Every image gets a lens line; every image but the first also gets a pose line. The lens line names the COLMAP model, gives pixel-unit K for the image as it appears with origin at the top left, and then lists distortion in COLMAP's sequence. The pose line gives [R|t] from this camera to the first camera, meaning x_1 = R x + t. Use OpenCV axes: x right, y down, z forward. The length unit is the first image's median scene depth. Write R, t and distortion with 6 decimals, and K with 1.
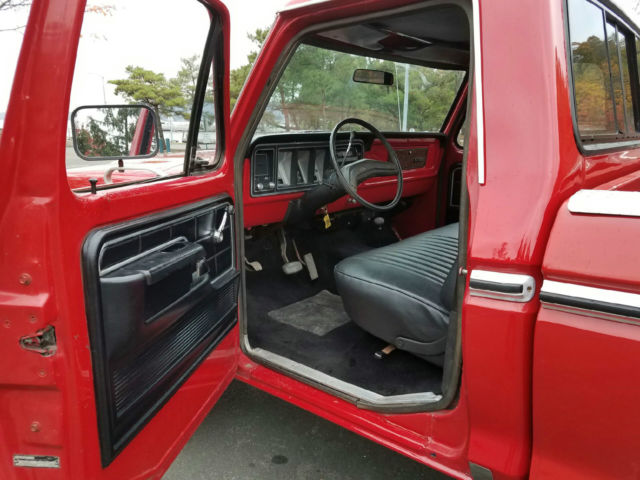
lens RADIAL K [[490.9, 0, 328.5], [0, 490.9, 264.9], [0, 0, 1]] dist [0.091462, -0.121637]
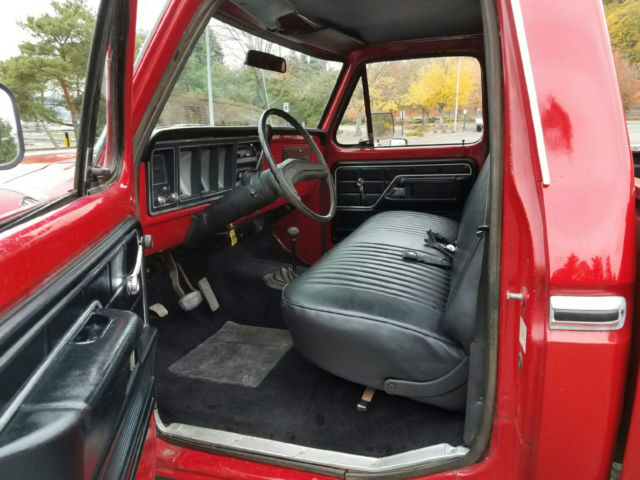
lens RADIAL K [[489.5, 0, 338.8], [0, 489.5, 248.6], [0, 0, 1]] dist [0.074132, -0.102491]
pose [[0.920694, -0.099708, 0.377335, -0.174386], [0.109722, 0.993949, -0.005078, -0.056793], [-0.374546, 0.046077, 0.926063, 0.237803]]
